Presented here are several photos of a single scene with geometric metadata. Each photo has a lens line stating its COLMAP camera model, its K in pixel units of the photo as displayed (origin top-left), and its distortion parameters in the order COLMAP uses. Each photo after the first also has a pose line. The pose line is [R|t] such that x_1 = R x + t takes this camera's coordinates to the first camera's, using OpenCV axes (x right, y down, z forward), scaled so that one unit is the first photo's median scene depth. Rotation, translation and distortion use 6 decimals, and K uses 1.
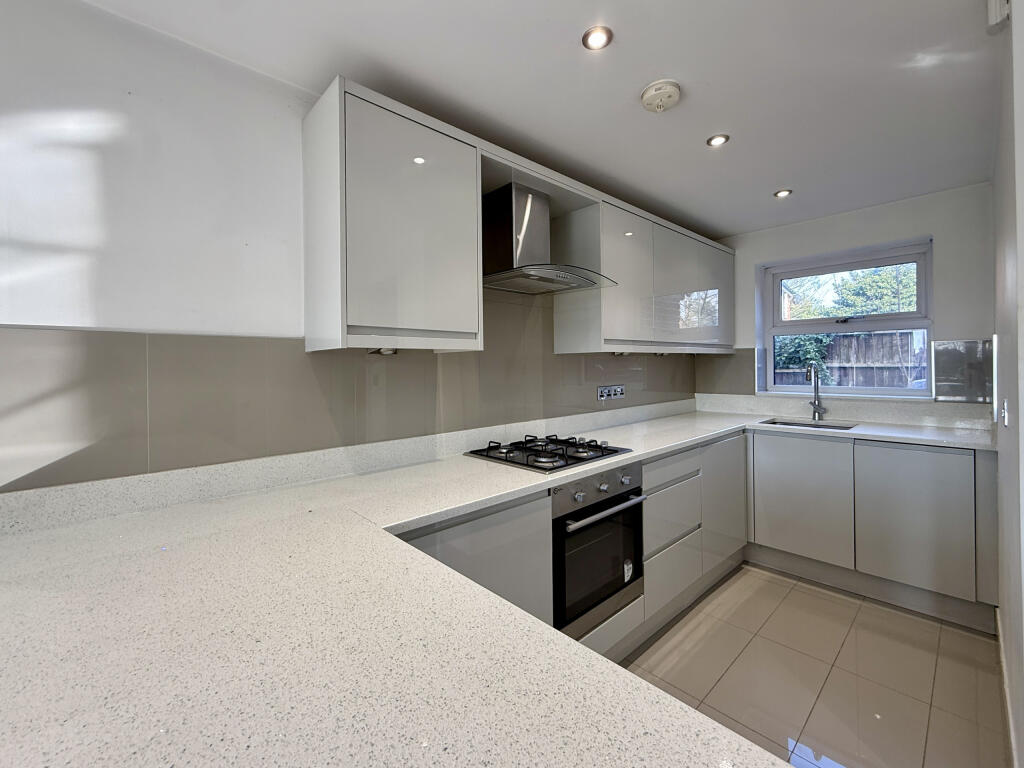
lens RADIAL K [[421.0, 0, 505.9], [0, 421.0, 366.7], [0, 0, 1]] dist [0.003023, -0.000499]
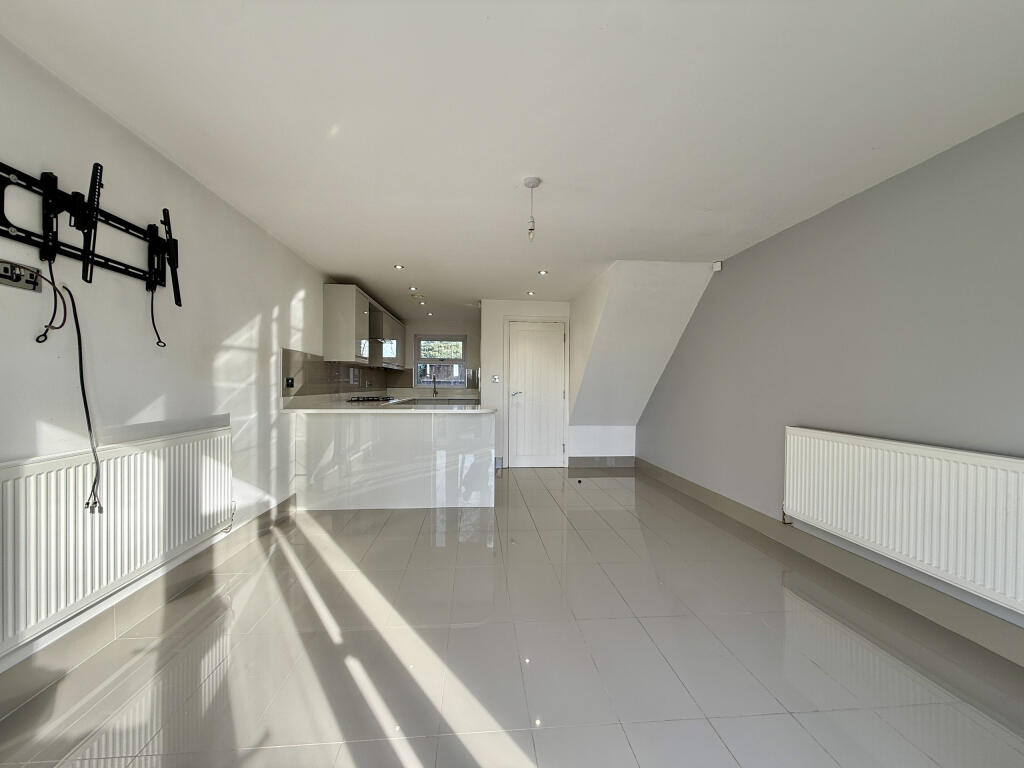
lens RADIAL K [[421.0, 0, 512.5], [0, 421.0, 387.8], [0, 0, 1]] dist [0.003023, -0.000499]
pose [[0.600488, 0.015086, 0.799491, -1.605279], [-0.018297, 0.999819, -0.005123, 0.110302], [-0.799424, -0.011552, 0.600656, -1.445604]]
